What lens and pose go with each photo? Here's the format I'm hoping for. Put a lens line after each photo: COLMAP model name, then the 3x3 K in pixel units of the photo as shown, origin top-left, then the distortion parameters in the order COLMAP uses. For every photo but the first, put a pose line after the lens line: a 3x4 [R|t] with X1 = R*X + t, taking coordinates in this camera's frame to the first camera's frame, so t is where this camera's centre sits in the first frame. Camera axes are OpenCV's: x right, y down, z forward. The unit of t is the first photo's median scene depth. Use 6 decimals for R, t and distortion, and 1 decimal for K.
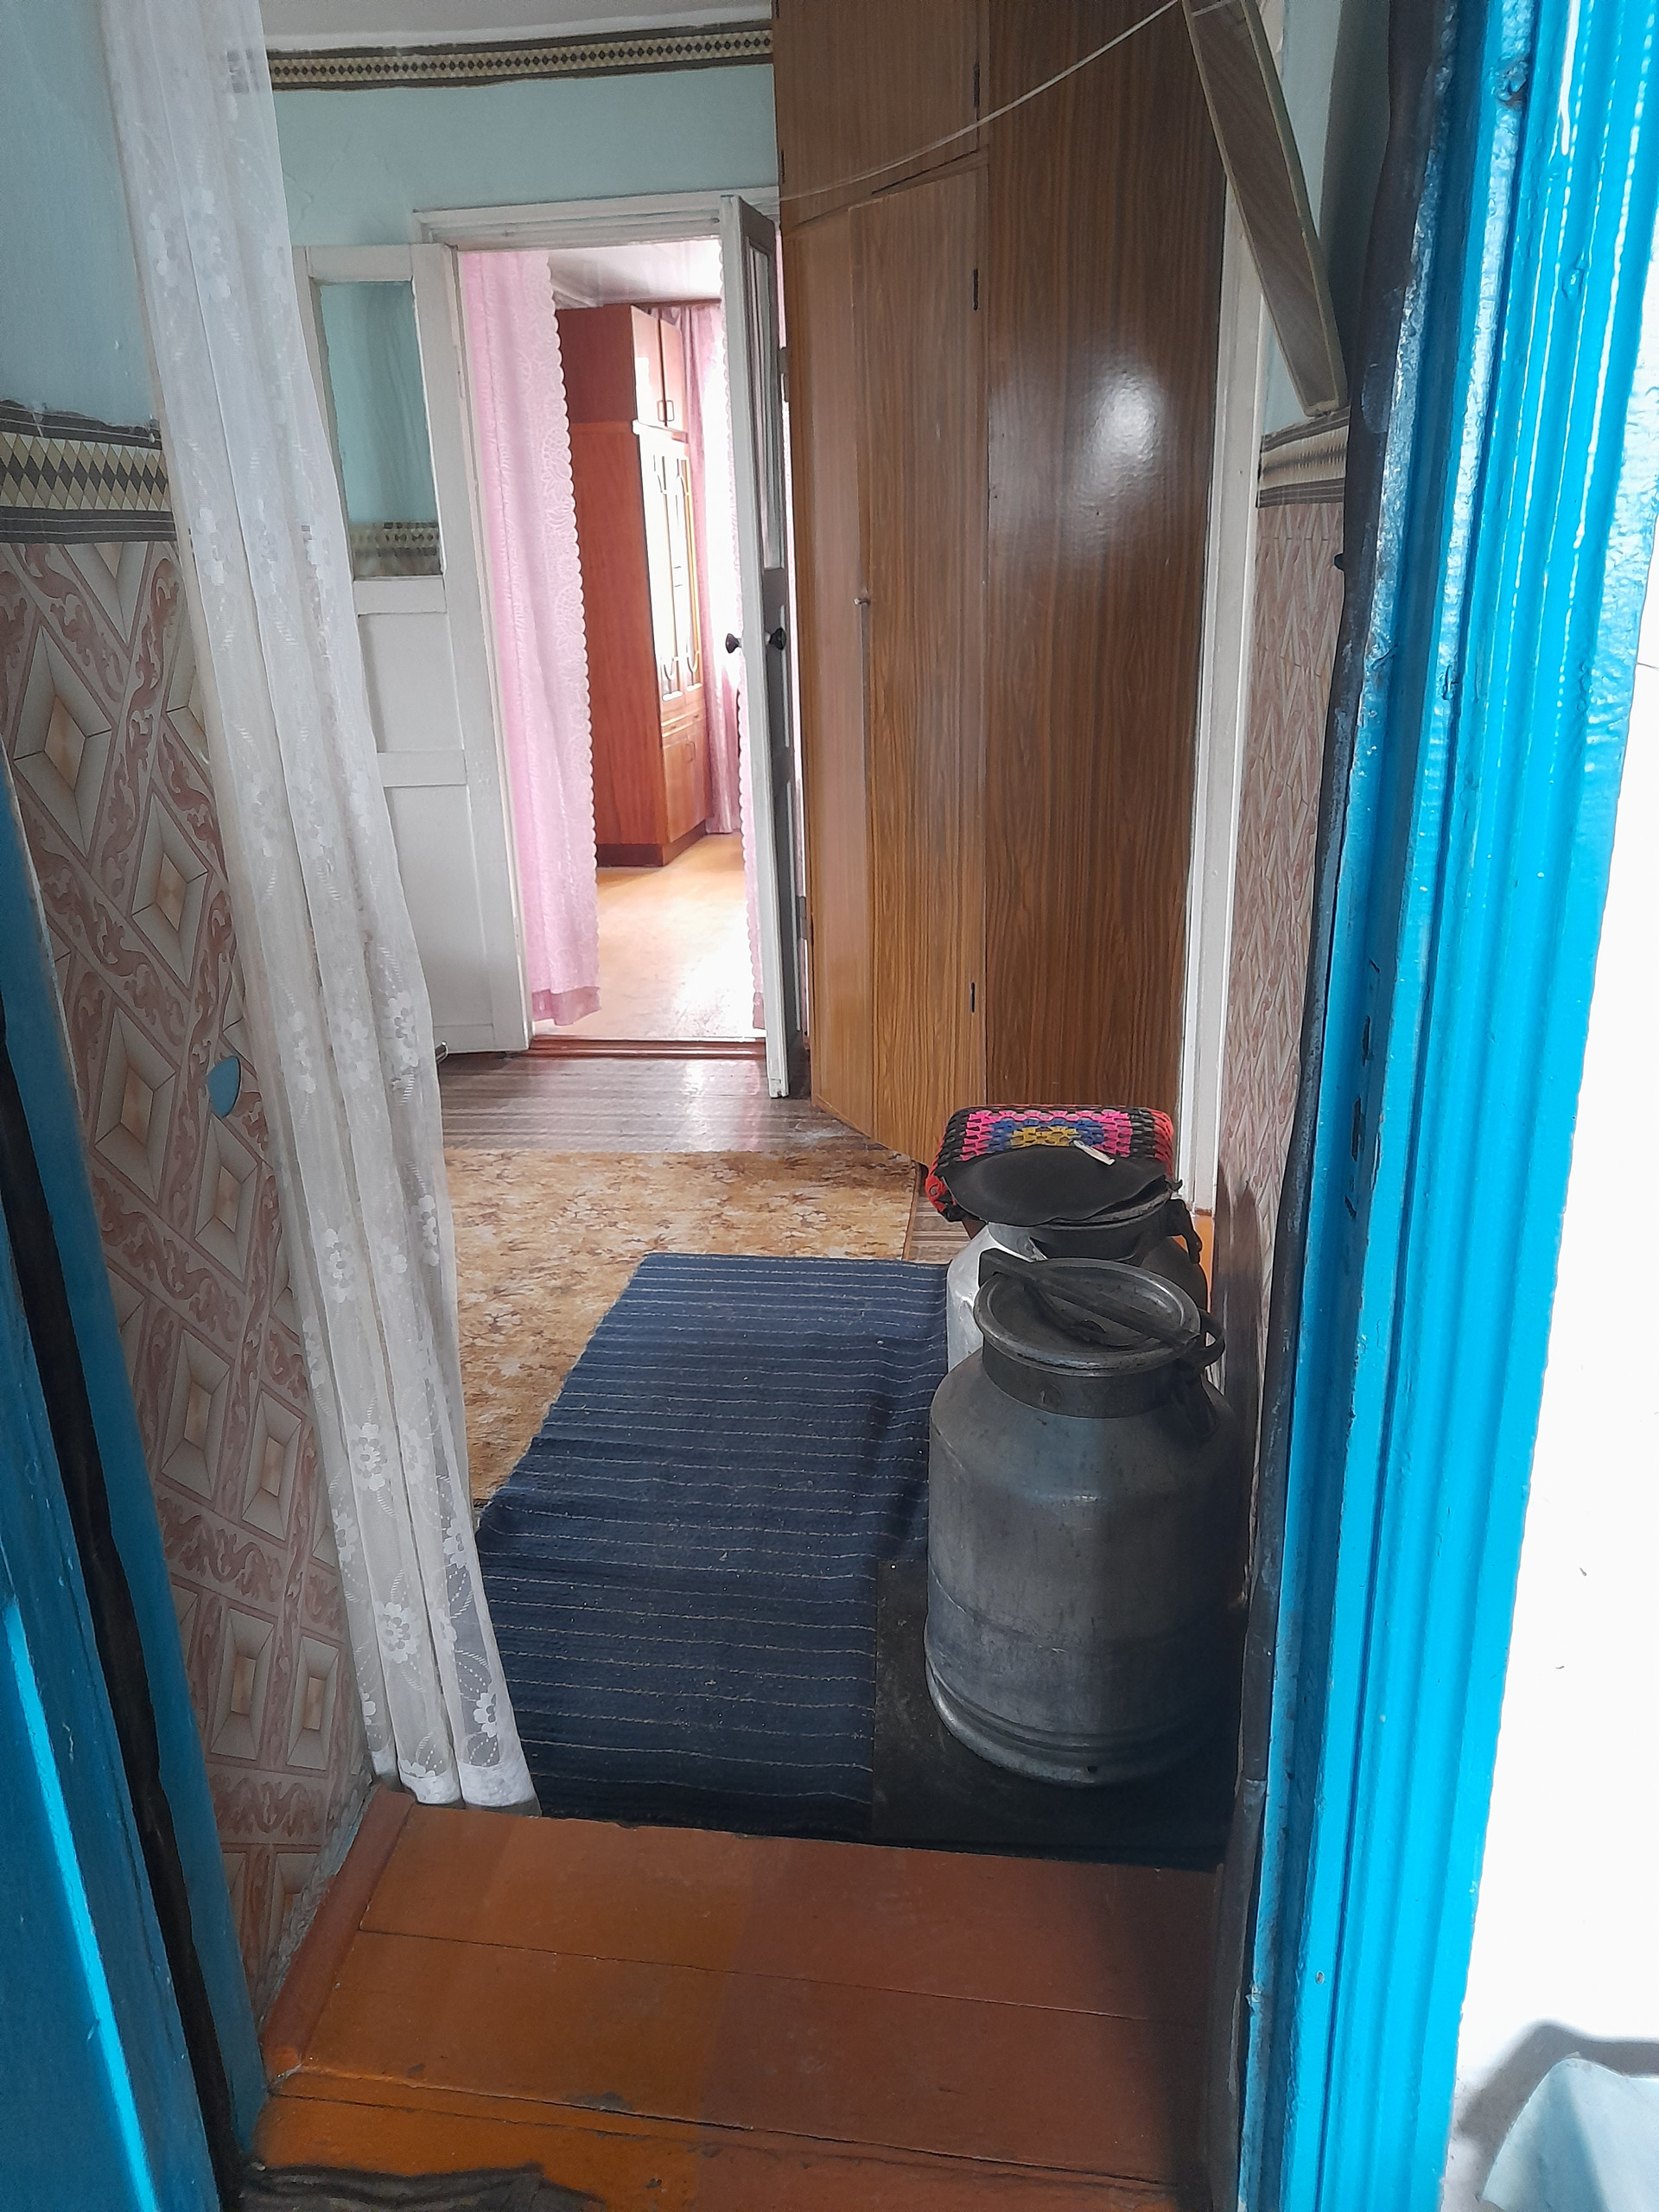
lens RADIAL K [[1616.0, 0, 839.4], [0, 1616.0, 1107.6], [0, 0, 1]] dist [0.102397, -0.104425]
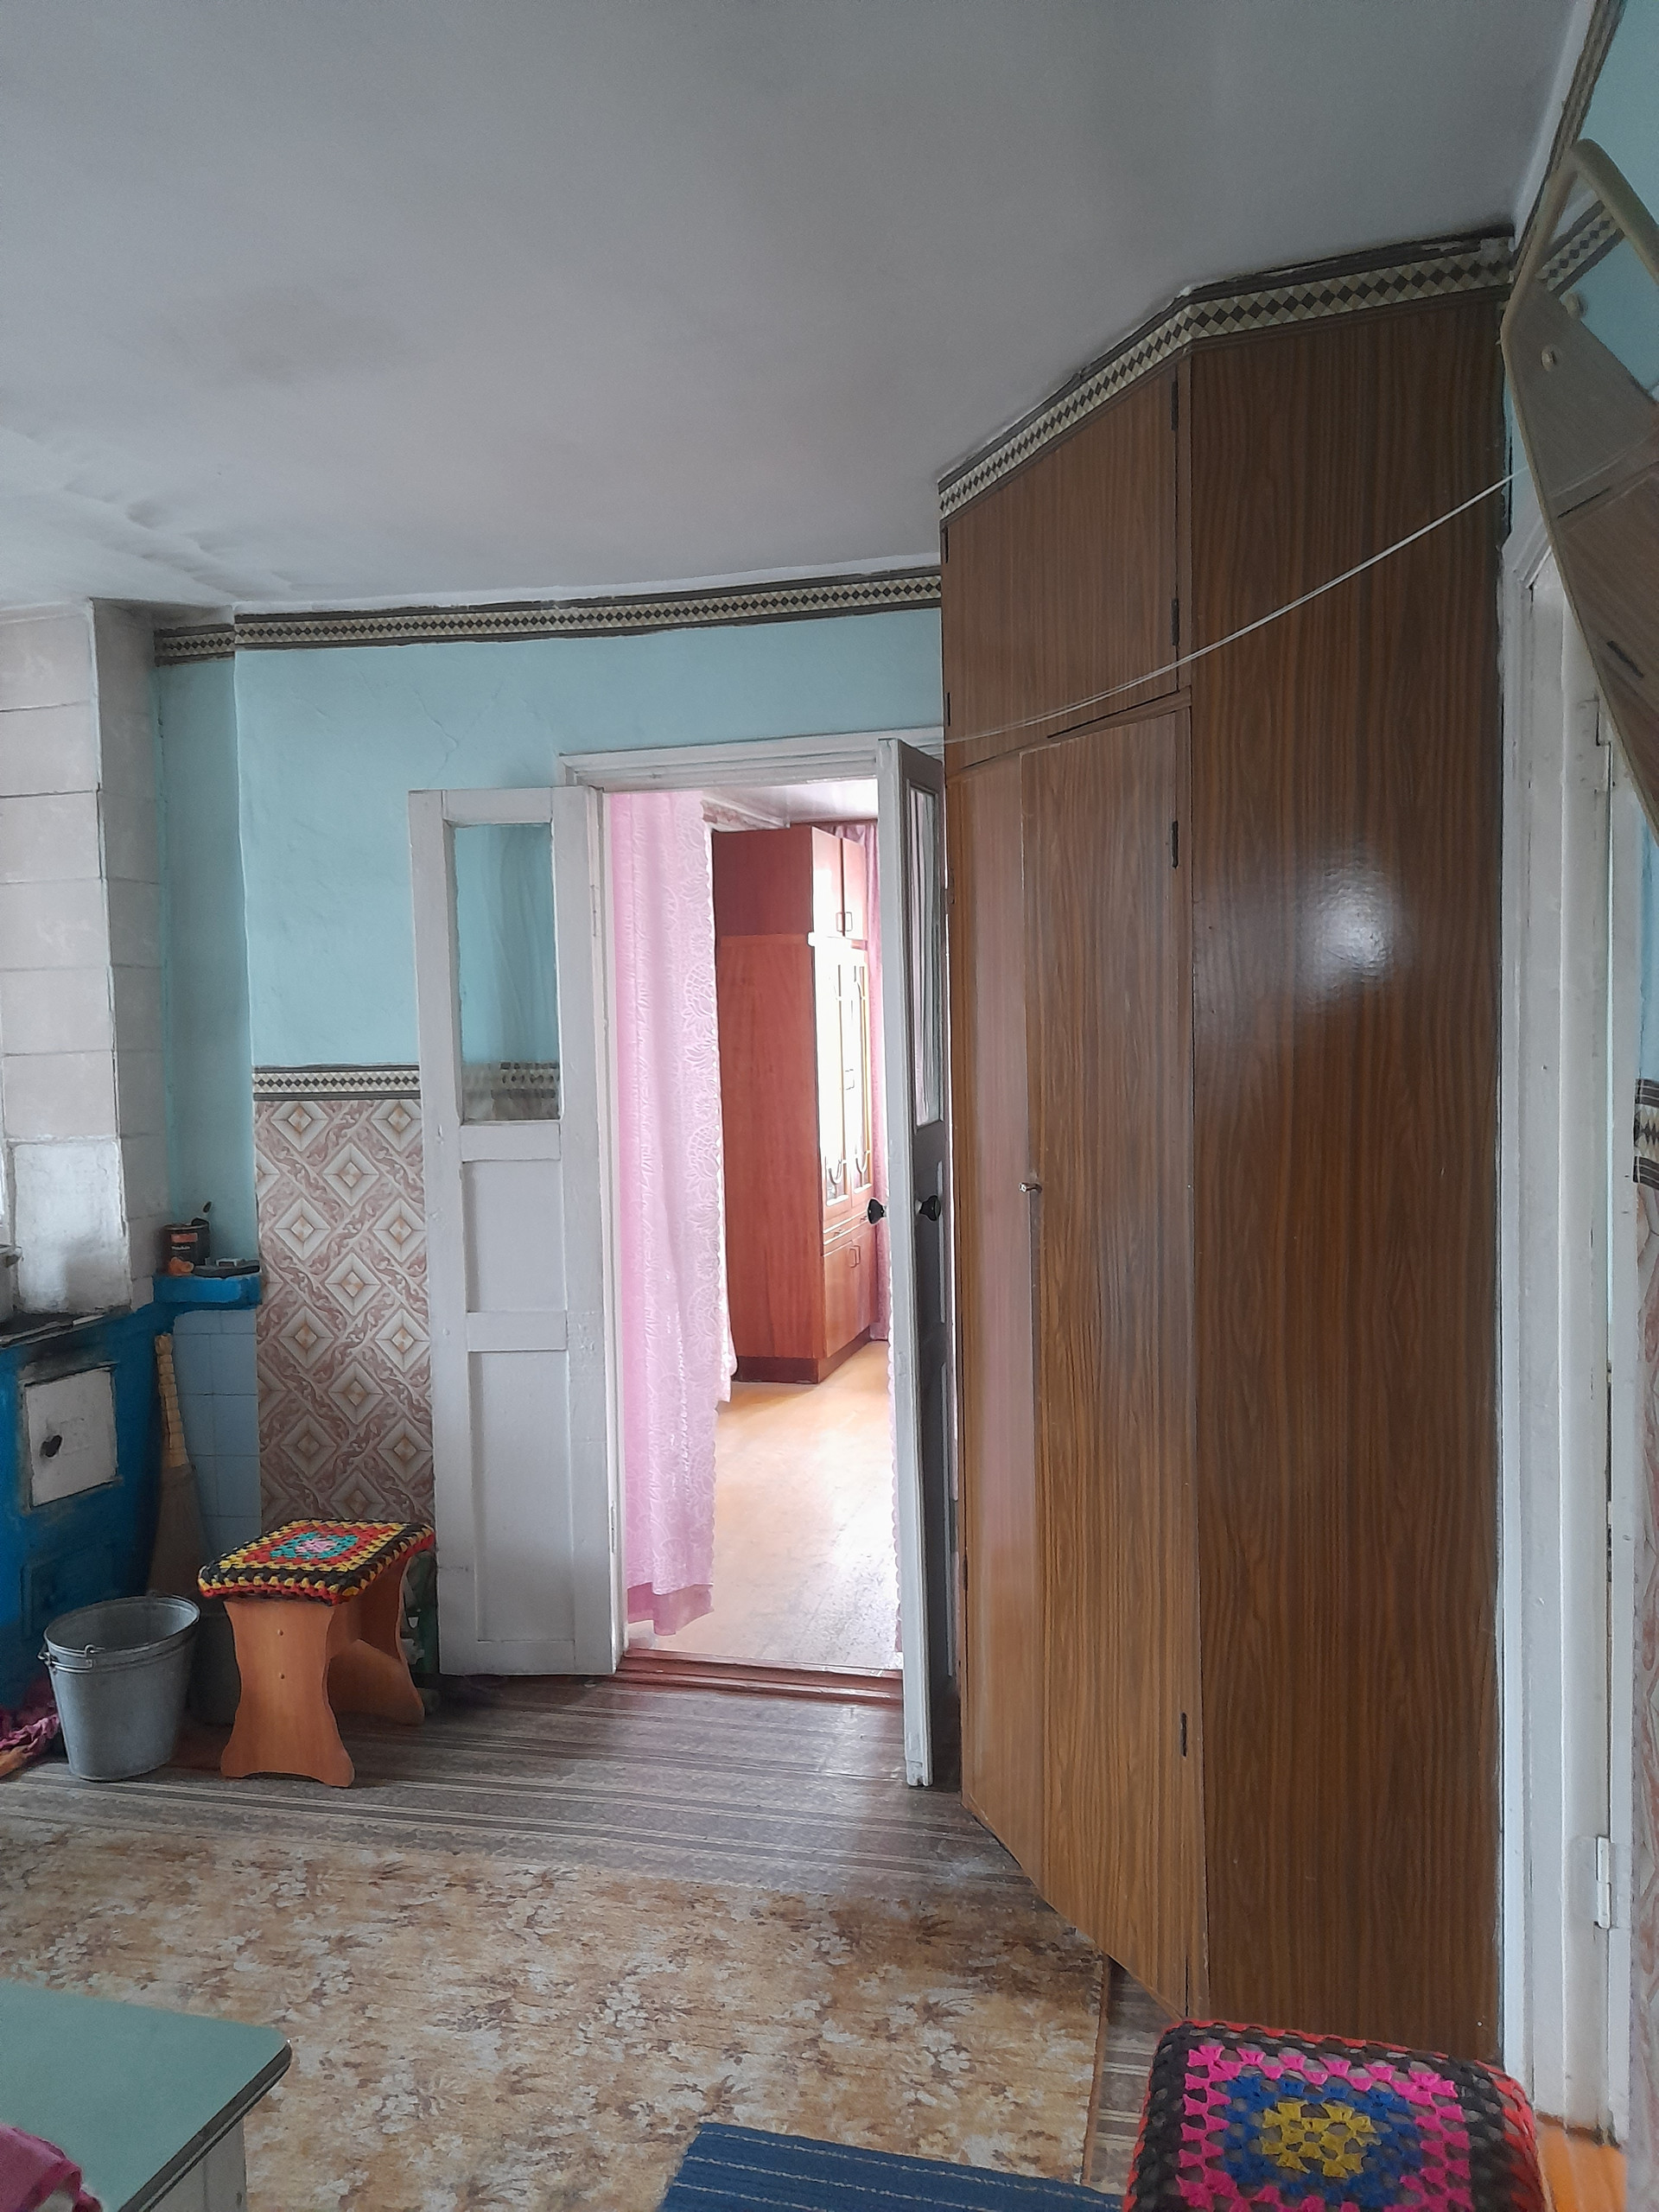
lens RADIAL K [[1616.0, 0, 839.4], [0, 1616.0, 1107.6], [0, 0, 1]] dist [0.102397, -0.104425]
pose [[0.993074, 0.014866, -0.116550, 0.011222], [-0.045294, 0.963730, -0.263009, -0.120753], [0.108413, 0.266466, 0.957728, 0.197753]]
